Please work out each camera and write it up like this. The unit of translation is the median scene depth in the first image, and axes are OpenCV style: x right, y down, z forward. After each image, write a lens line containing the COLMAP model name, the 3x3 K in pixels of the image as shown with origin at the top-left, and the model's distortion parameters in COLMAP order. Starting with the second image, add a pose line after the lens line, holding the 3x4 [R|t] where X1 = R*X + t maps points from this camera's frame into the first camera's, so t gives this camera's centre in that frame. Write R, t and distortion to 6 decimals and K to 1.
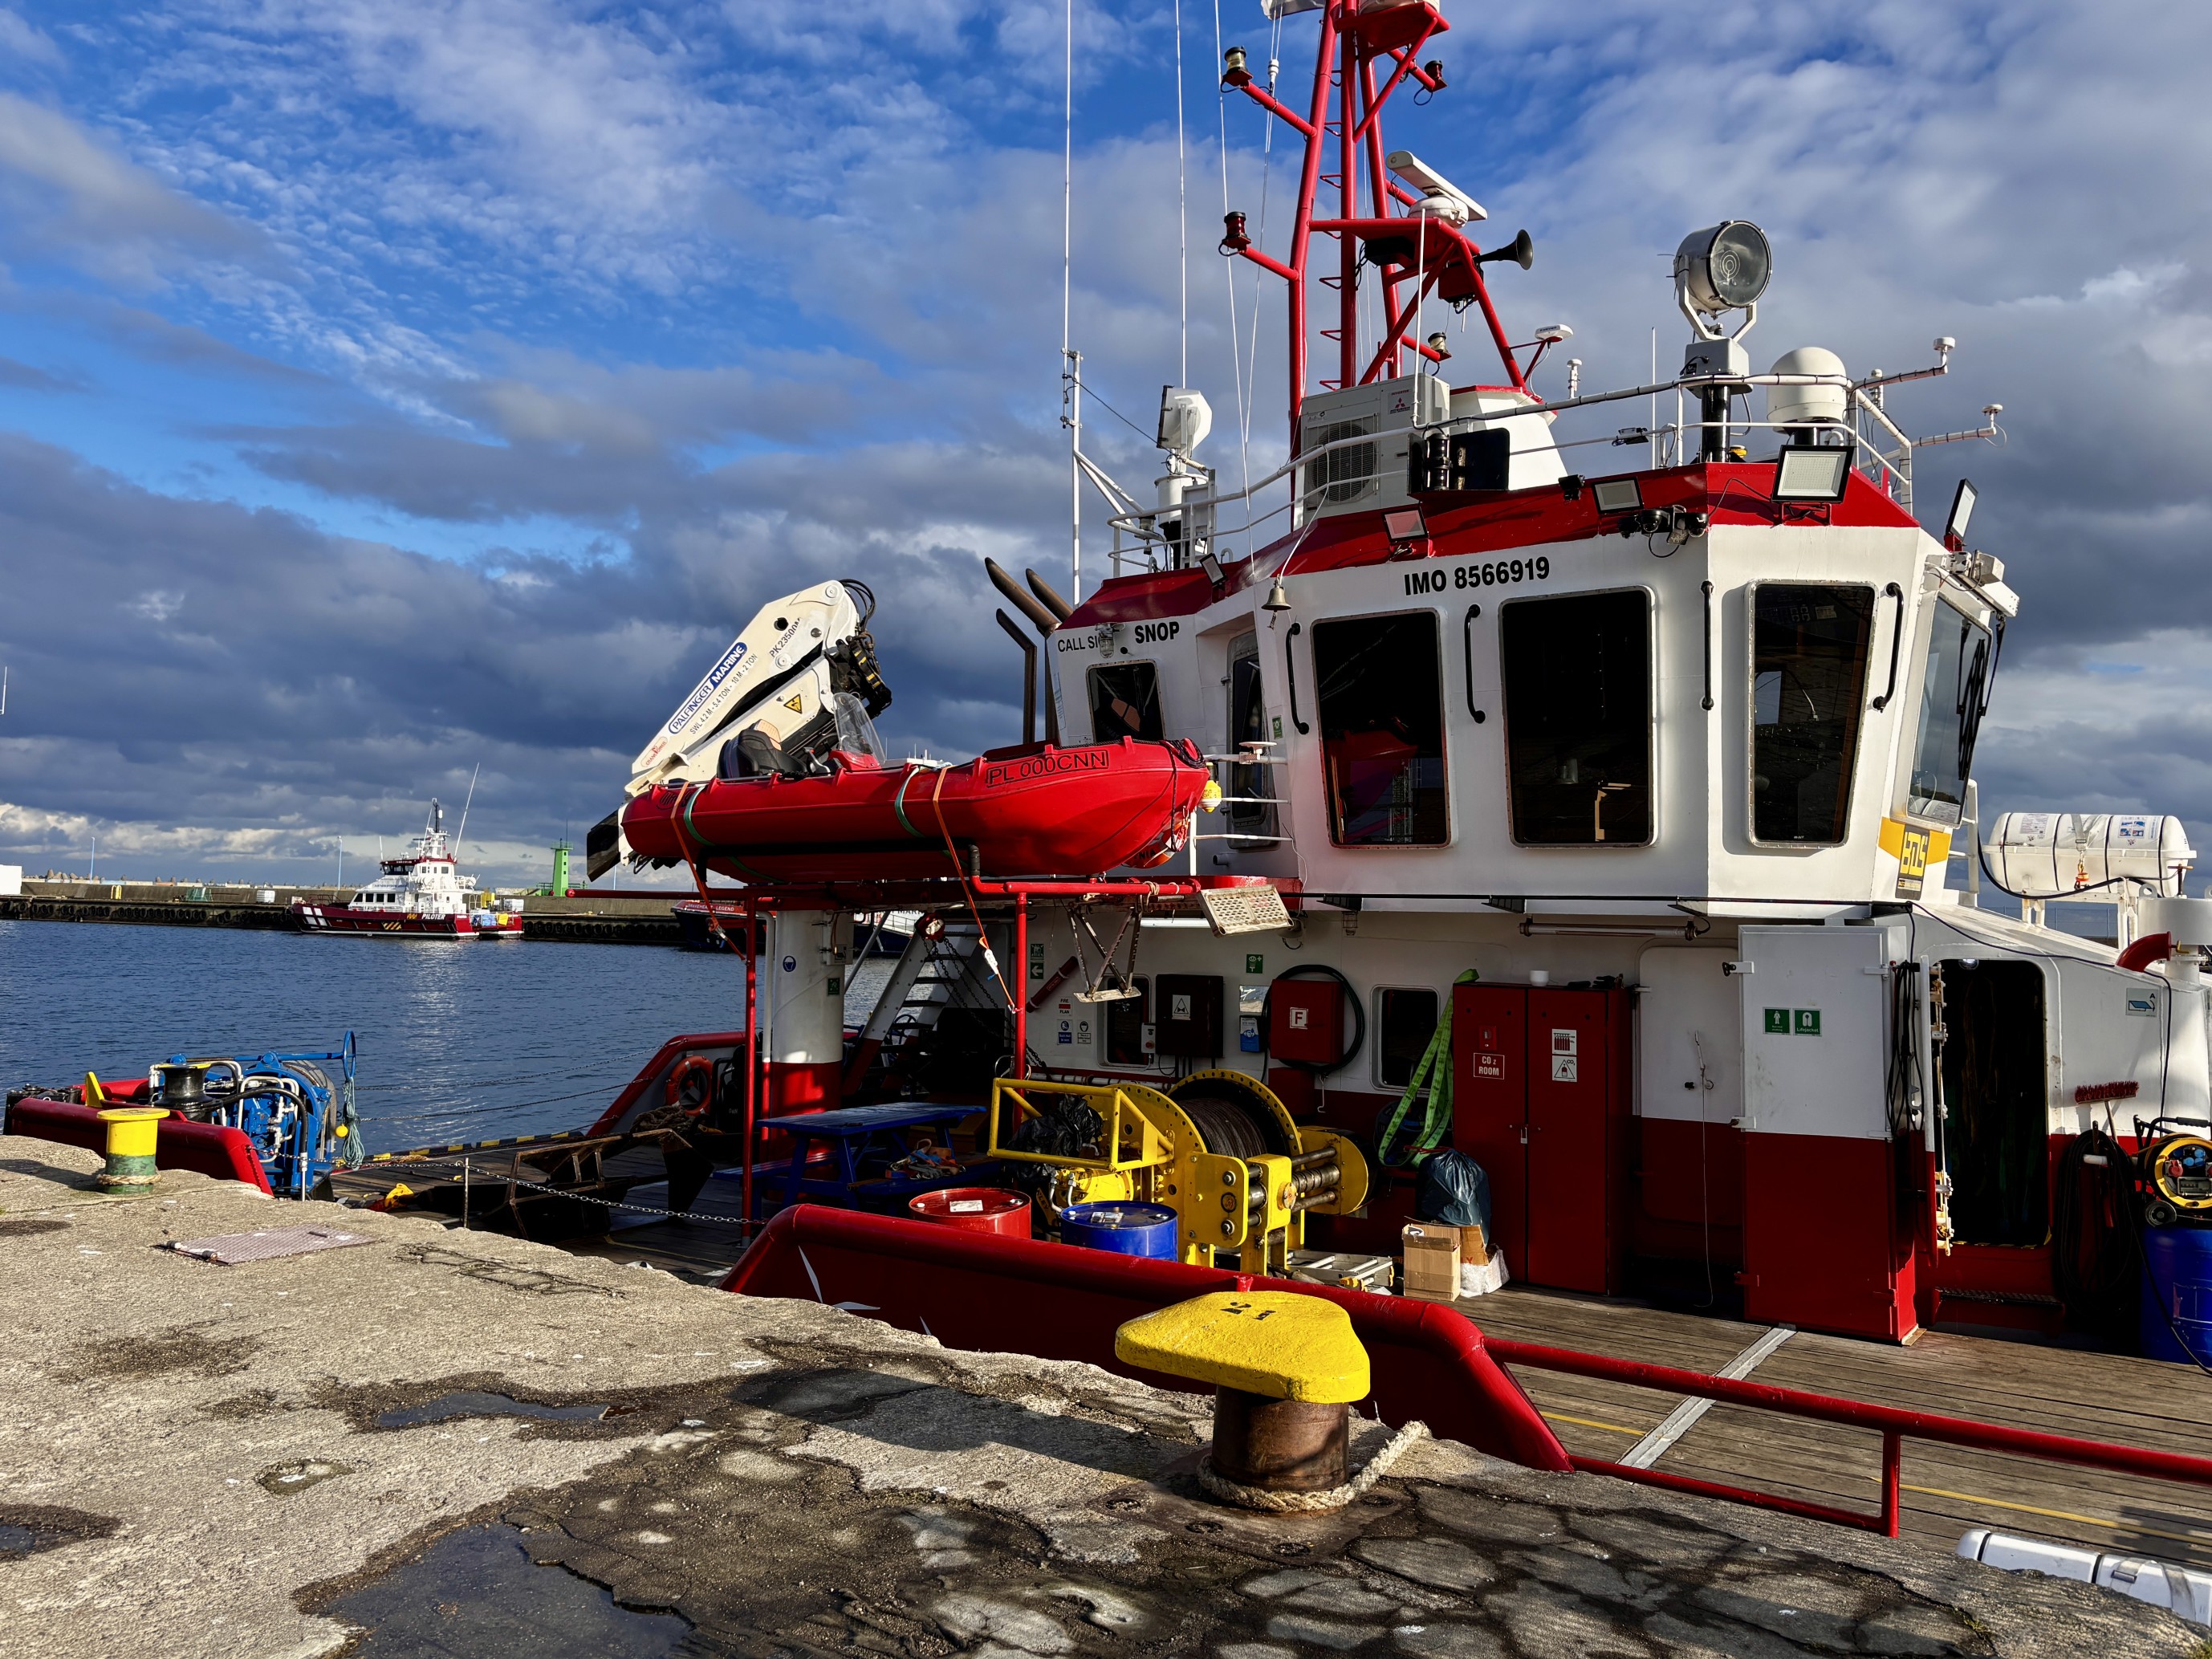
lens RADIAL K [[1656.5, 0, 1106.0], [0, 1656.5, 829.5], [0, 0, 1]] dist [-0.005408, -0.002507]
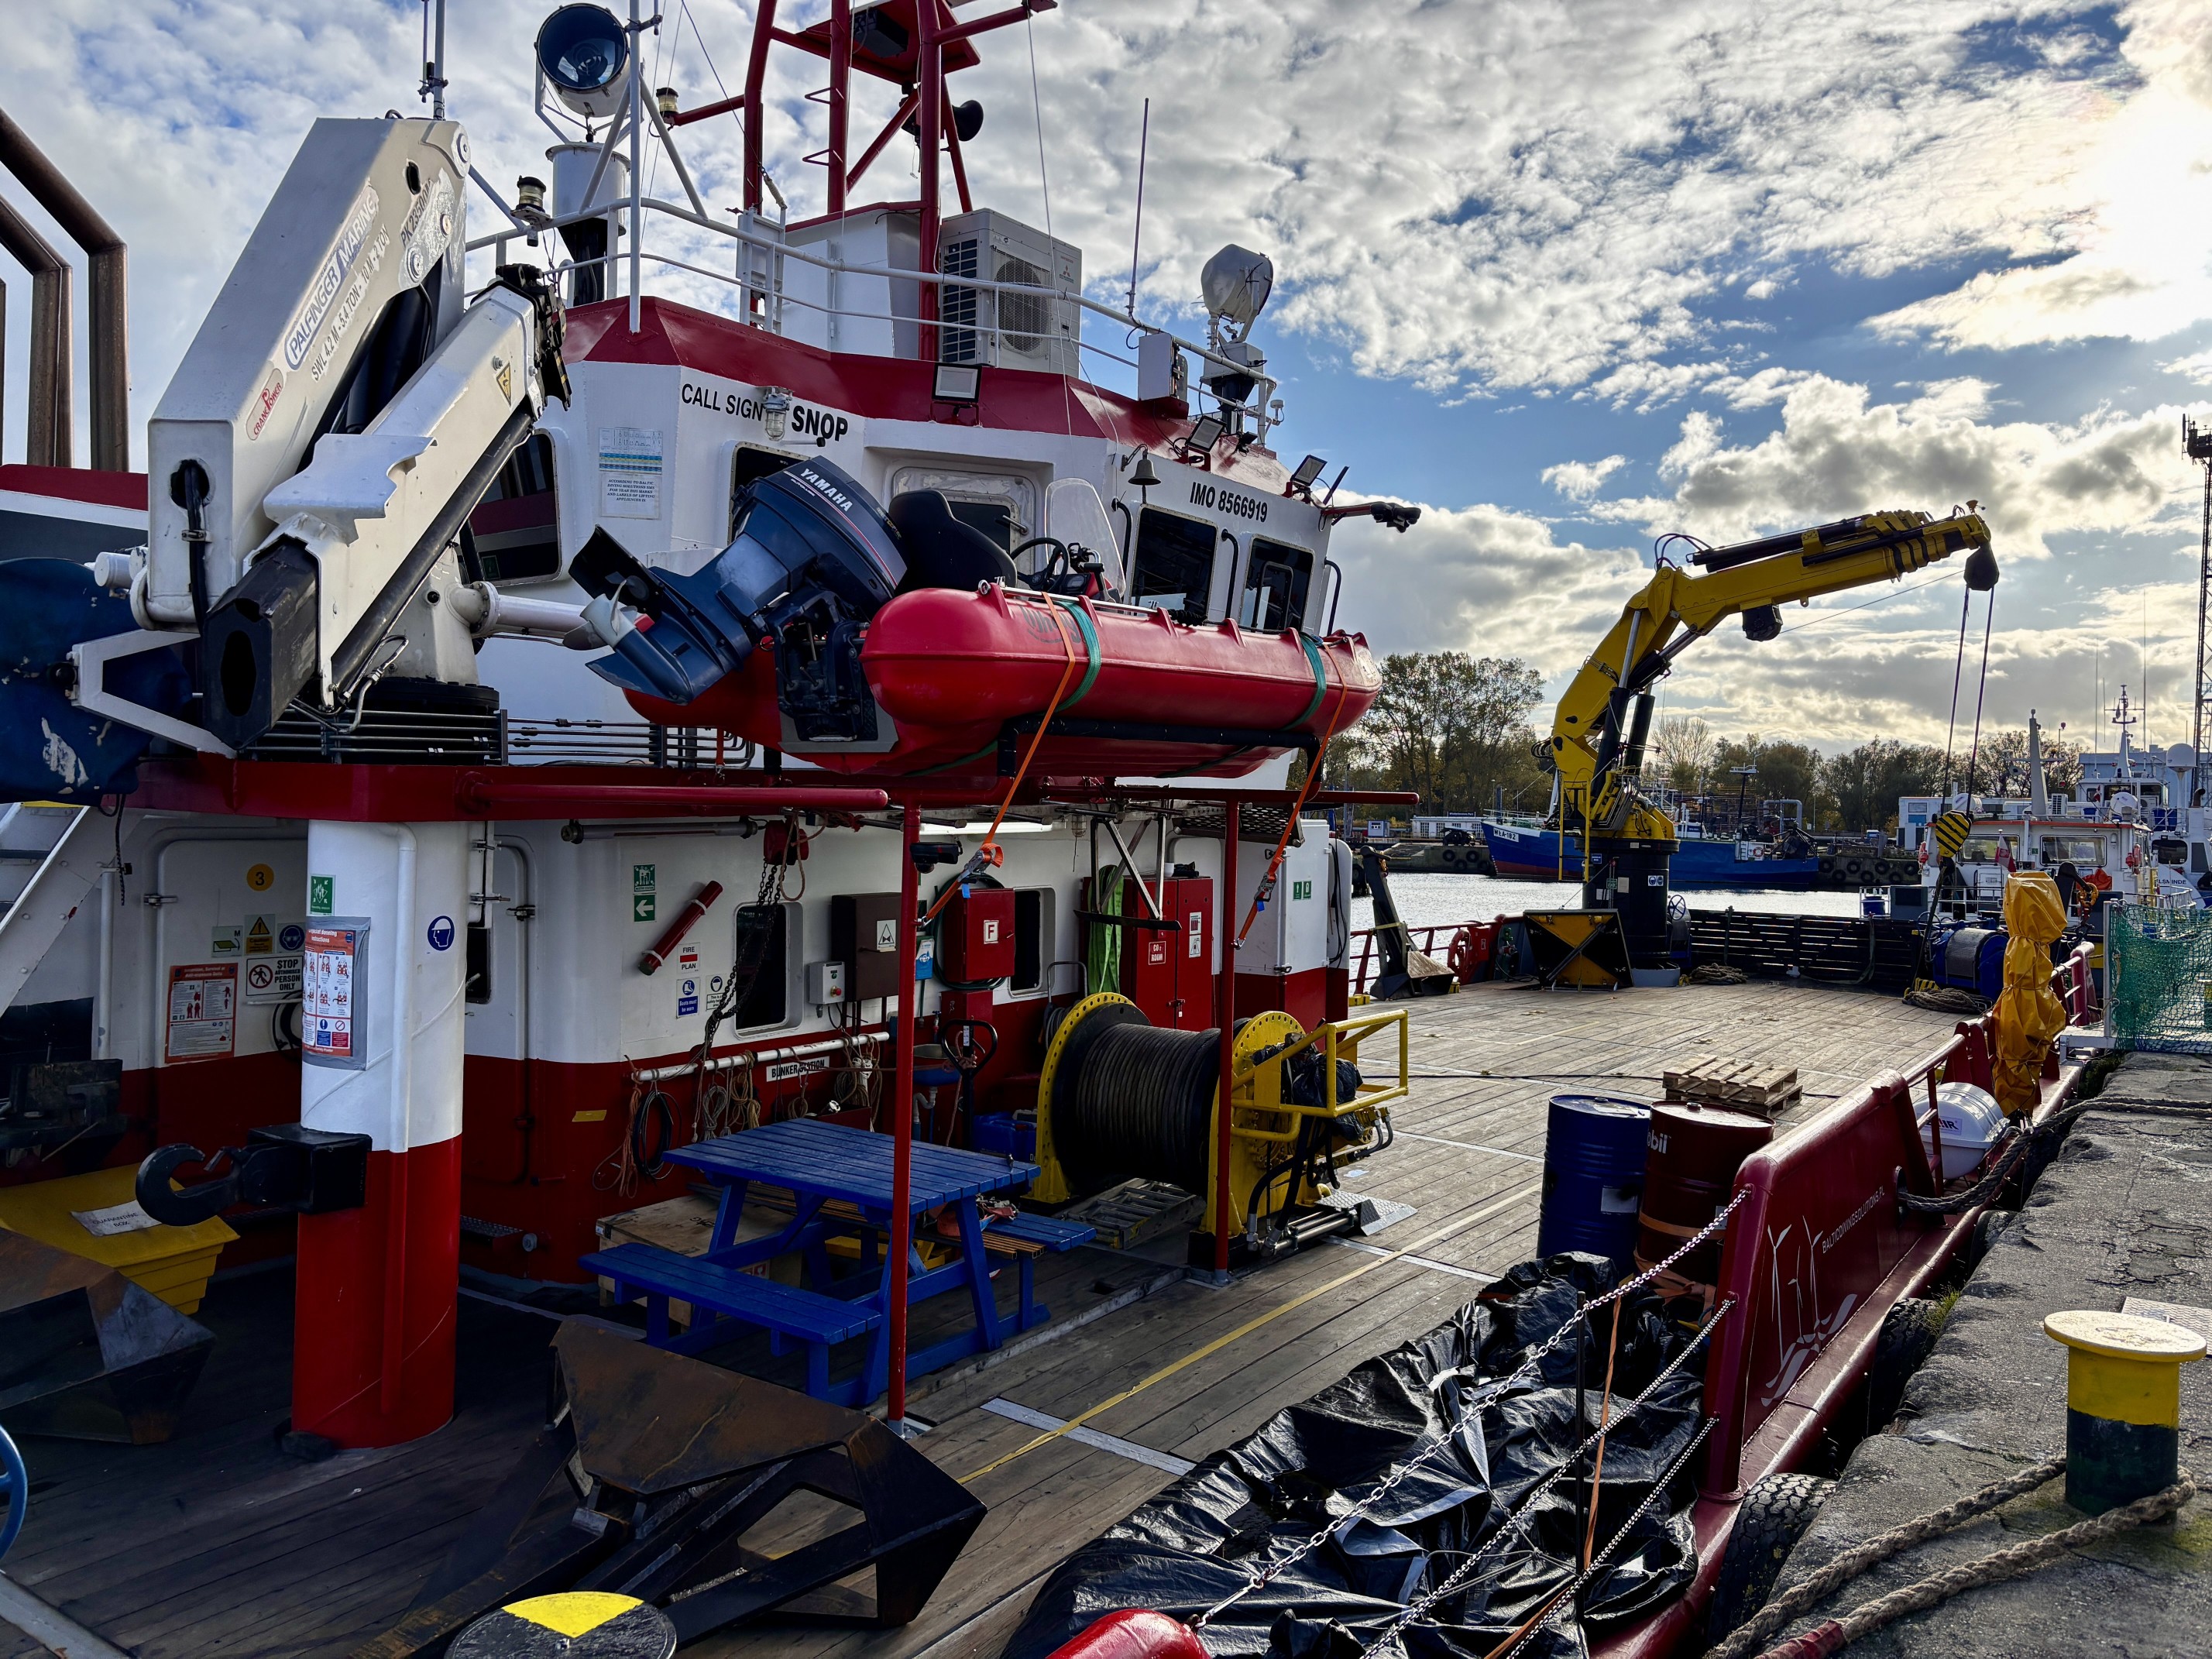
lens RADIAL K [[1656.5, 0, 1106.0], [0, 1656.5, 829.5], [0, 0, 1]] dist [-0.005408, -0.002507]
pose [[-0.024777, -0.028410, 0.999289, -0.668377], [-0.064544, 0.997556, 0.026761, 0.028177], [-0.997607, -0.063835, -0.026550, 0.847832]]
